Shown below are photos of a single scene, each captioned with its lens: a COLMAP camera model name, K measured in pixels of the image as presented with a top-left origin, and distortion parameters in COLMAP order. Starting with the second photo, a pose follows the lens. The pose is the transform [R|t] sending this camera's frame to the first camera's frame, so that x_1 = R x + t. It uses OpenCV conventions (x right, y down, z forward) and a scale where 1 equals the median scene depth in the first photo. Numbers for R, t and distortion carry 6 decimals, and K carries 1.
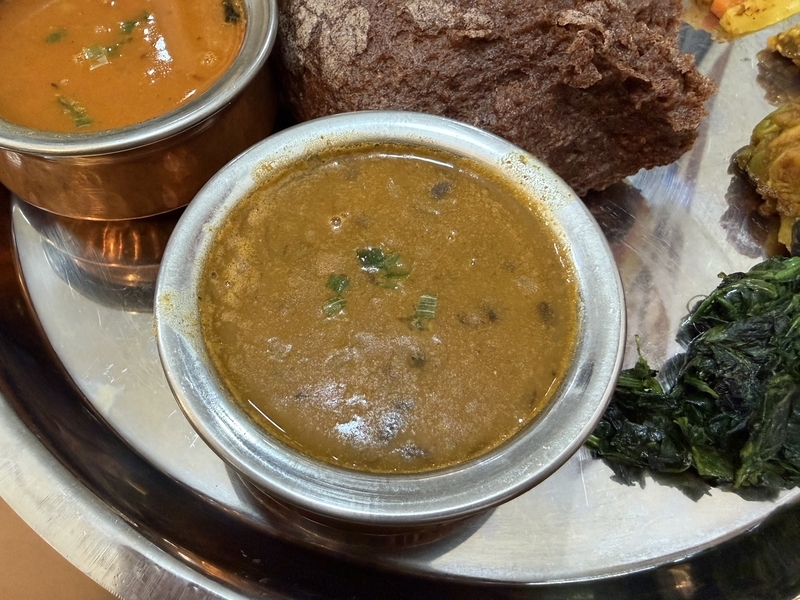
lens RADIAL K [[565.0, 0, 352.7], [0, 565.0, 298.1], [0, 0, 1]] dist [0.001859, 0.004127]
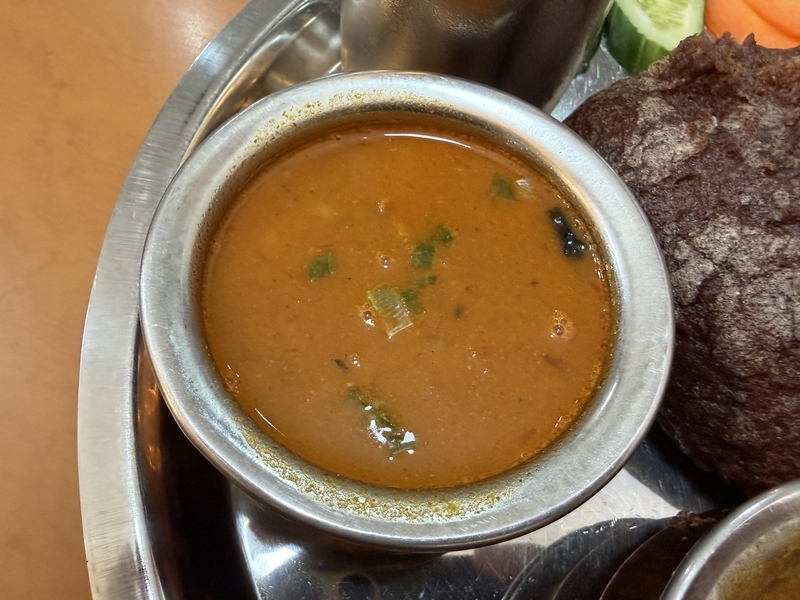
lens RADIAL K [[565.0, 0, 352.7], [0, 565.0, 298.1], [0, 0, 1]] dist [0.001859, 0.004127]
pose [[0.999022, 0.043444, 0.008256, -0.533504], [-0.043742, 0.998234, 0.040188, -0.493191], [-0.006495, -0.040510, 0.999158, 0.336730]]
